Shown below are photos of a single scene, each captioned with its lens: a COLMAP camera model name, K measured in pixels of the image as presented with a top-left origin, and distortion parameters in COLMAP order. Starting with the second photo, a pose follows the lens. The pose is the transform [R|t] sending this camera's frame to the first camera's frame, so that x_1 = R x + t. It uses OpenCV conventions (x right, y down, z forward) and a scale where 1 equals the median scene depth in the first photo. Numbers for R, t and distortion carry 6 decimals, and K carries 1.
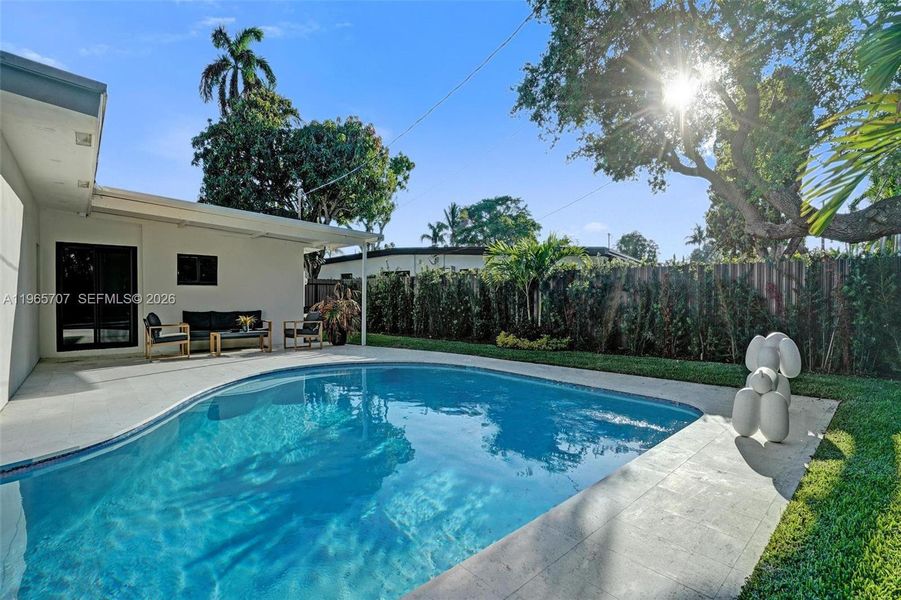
lens RADIAL K [[417.6, 0, 451.4], [0, 417.6, 298.7], [0, 0, 1]] dist [-0.010830, 0.003861]
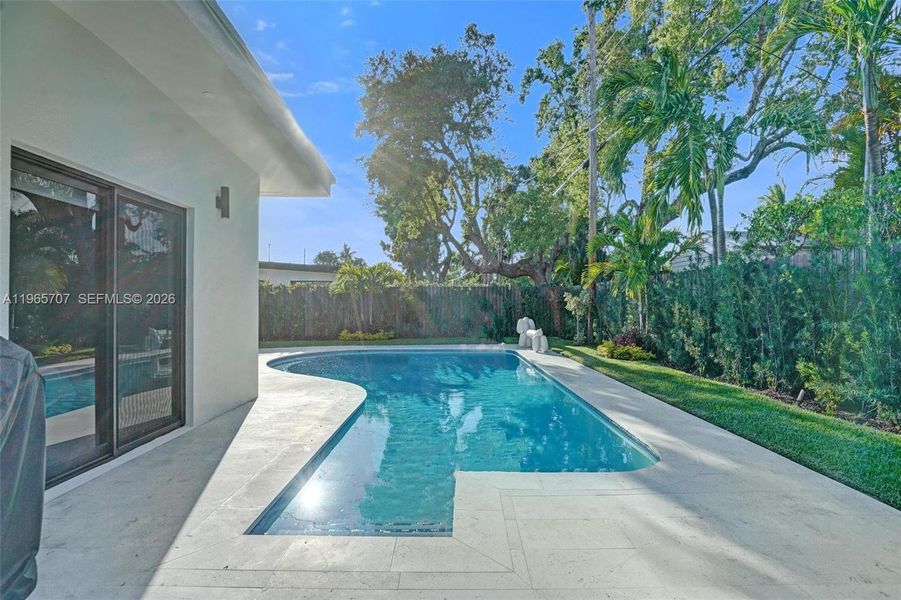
lens RADIAL K [[417.6, 0, 448.2], [0, 417.6, 298.9], [0, 0, 1]] dist [-0.010830, 0.003861]
pose [[0.641399, 0.007103, 0.767175, -0.624131], [0.007760, 0.999846, -0.015745, 0.000130], [-0.767168, 0.016052, 0.641245, -0.133619]]
